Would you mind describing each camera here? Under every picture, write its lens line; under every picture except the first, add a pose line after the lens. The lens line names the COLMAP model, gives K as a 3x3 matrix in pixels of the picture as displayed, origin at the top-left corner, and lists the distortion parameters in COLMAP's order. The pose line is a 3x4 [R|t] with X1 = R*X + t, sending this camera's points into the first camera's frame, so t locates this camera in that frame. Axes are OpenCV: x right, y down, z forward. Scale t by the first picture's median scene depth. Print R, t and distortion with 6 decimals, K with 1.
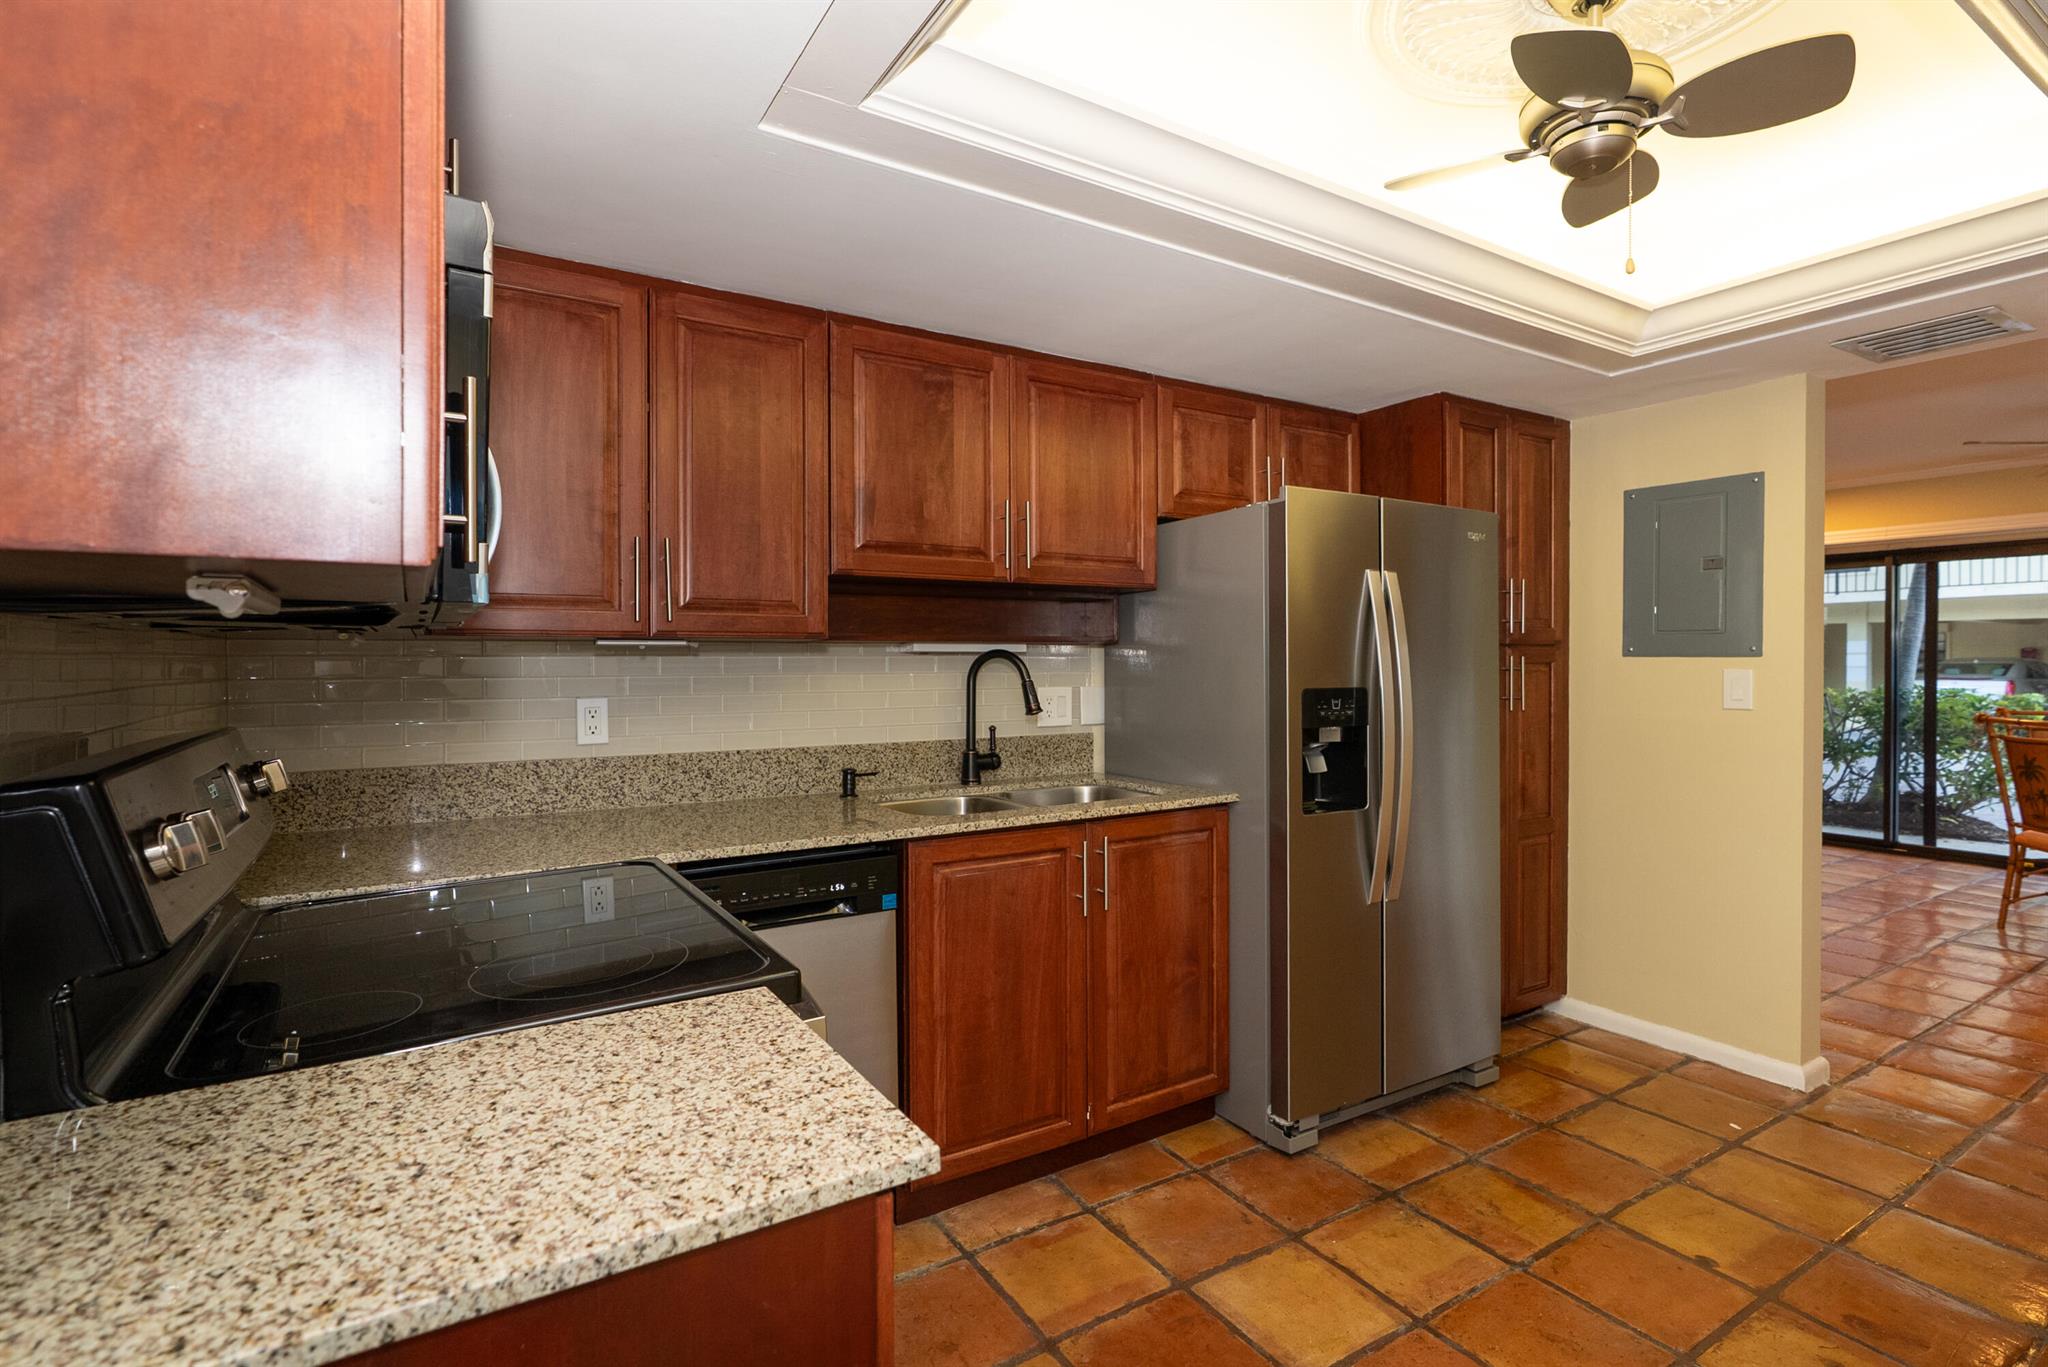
lens RADIAL K [[943.9, 0, 1001.5], [0, 943.9, 665.4], [0, 0, 1]] dist [-0.011920, 0.004712]
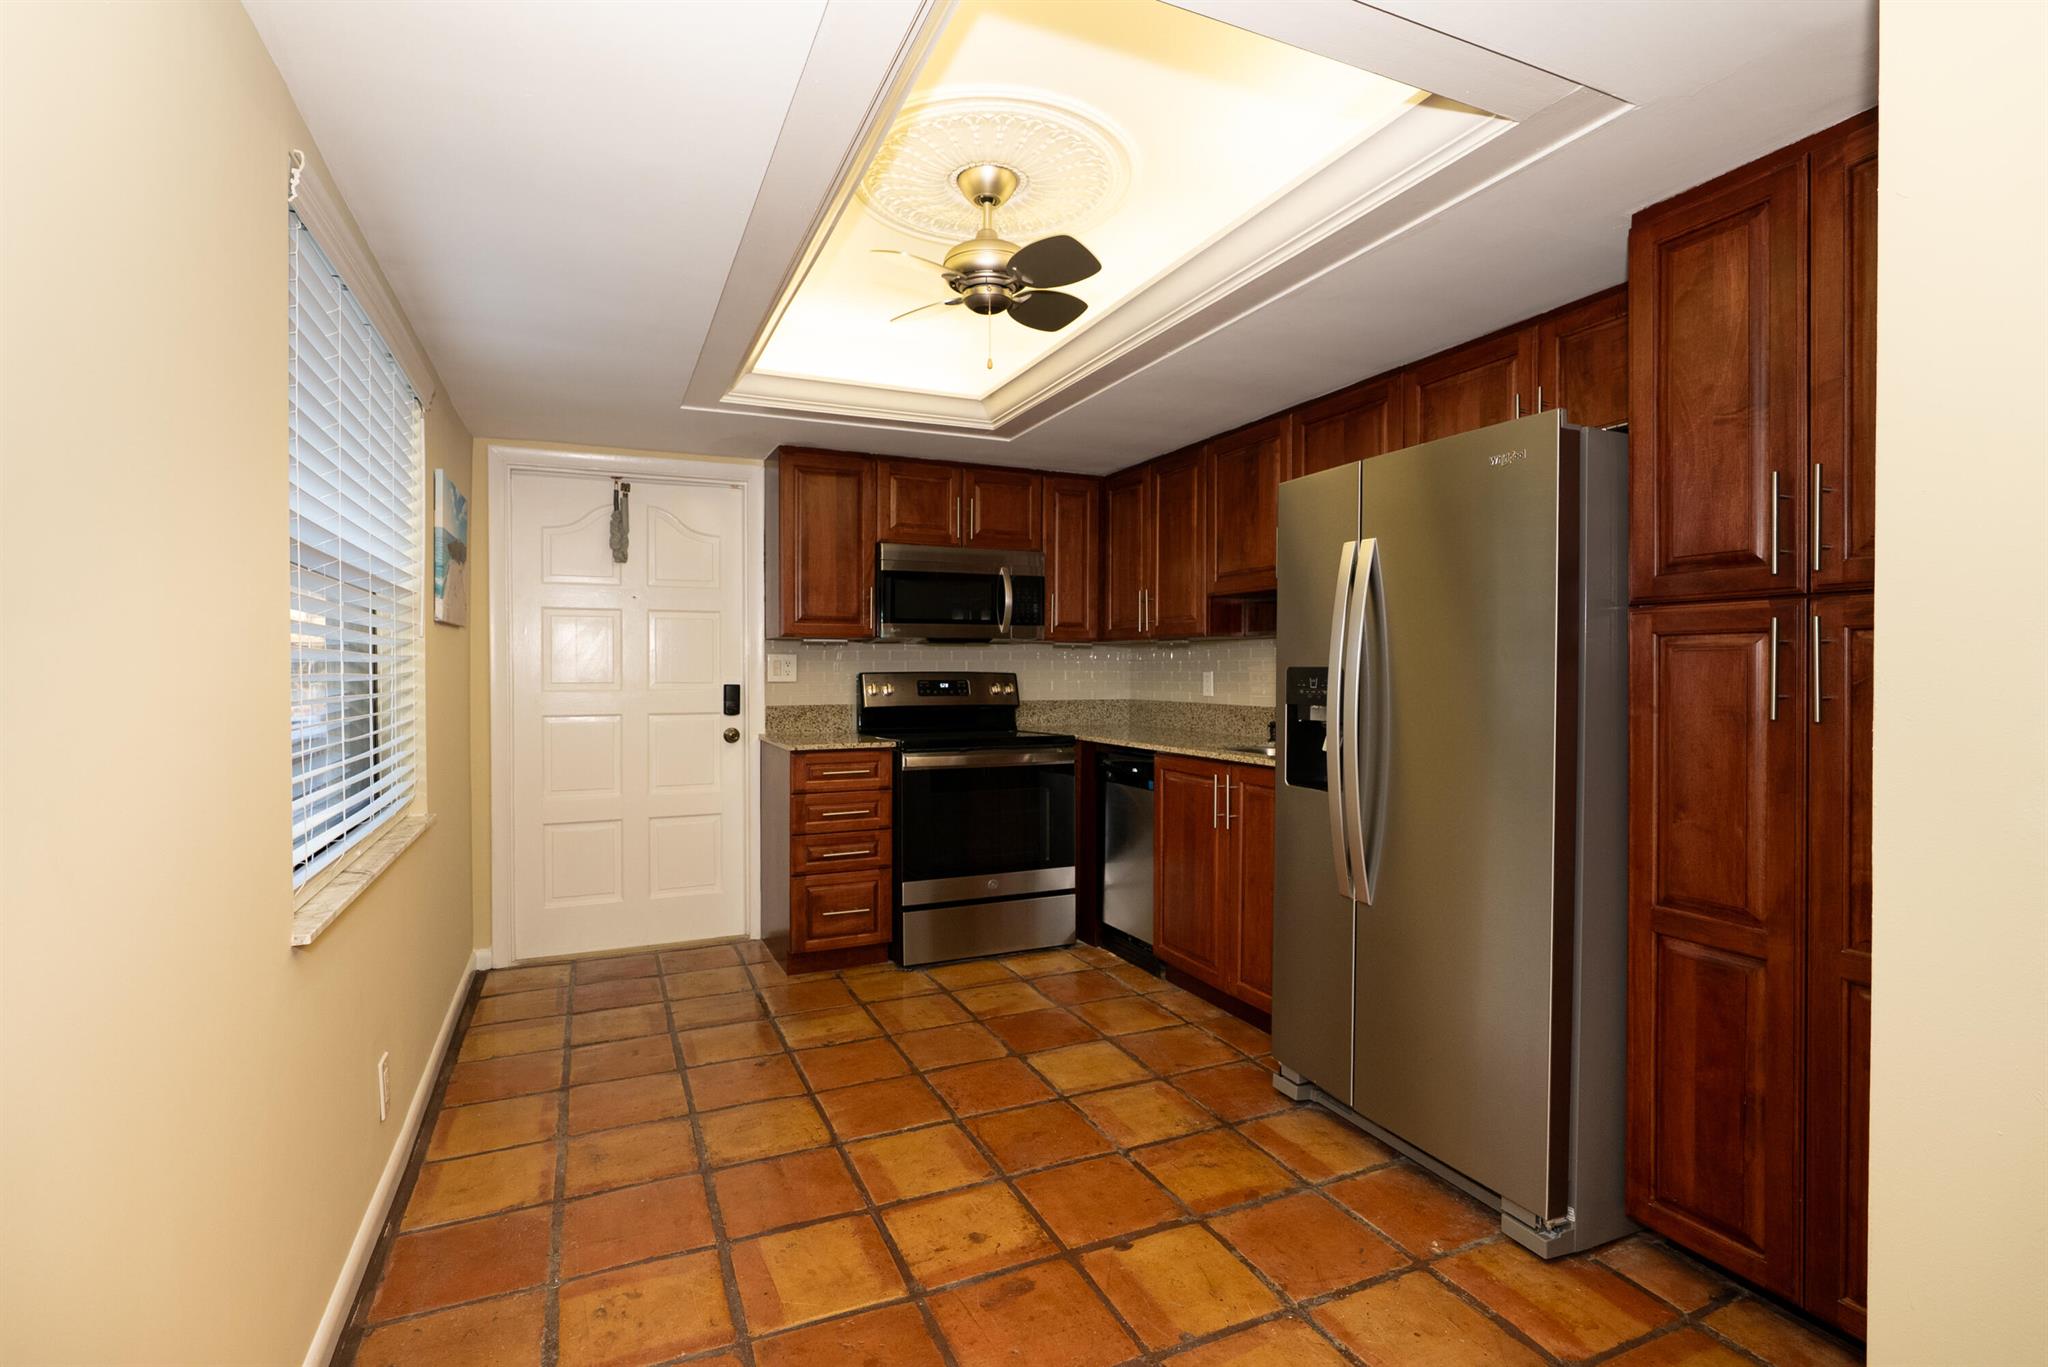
lens RADIAL K [[943.9, 0, 1058.9], [0, 943.9, 689.2], [0, 0, 1]] dist [-0.011920, 0.004712]
pose [[-0.073326, 0.021750, -0.997071, 1.445449], [-0.014333, 0.999636, 0.022860, 0.028969], [0.997205, 0.015968, -0.072988, 0.836165]]
